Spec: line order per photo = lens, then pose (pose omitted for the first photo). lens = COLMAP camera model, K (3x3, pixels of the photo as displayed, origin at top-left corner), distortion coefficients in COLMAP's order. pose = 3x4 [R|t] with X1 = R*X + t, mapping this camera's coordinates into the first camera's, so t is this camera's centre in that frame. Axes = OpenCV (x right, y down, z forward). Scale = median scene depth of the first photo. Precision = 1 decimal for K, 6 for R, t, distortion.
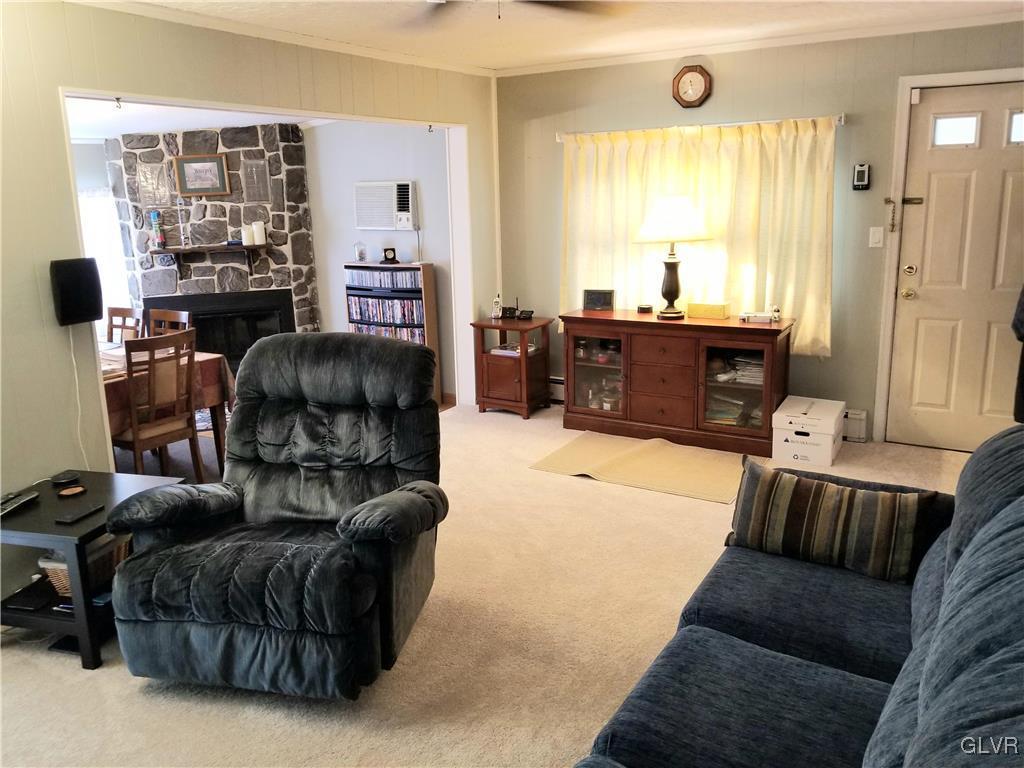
lens RADIAL K [[818.7, 0, 515.6], [0, 818.7, 359.7], [0, 0, 1]] dist [0.110349, -0.173046]
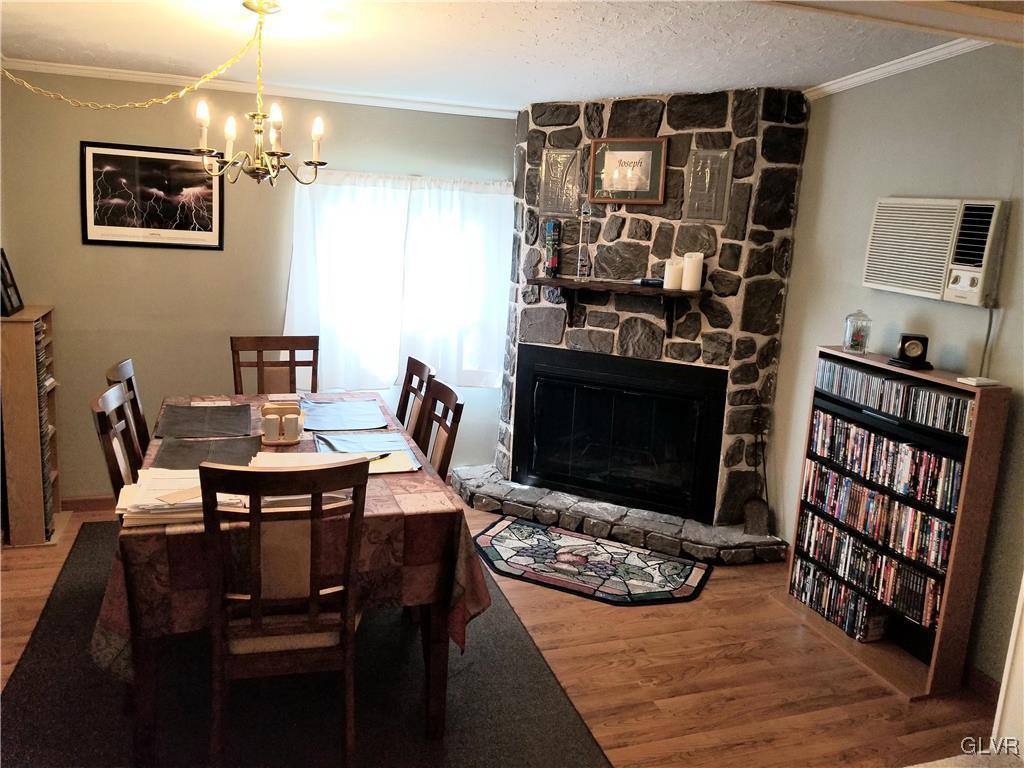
lens RADIAL K [[818.7, 0, 515.6], [0, 818.7, 359.7], [0, 0, 1]] dist [0.110349, -0.173046]
pose [[0.771315, 0.194533, -0.605996, -0.036208], [-0.213799, 0.976009, 0.041188, -0.088933], [0.599470, 0.097793, 0.794401, 0.461613]]
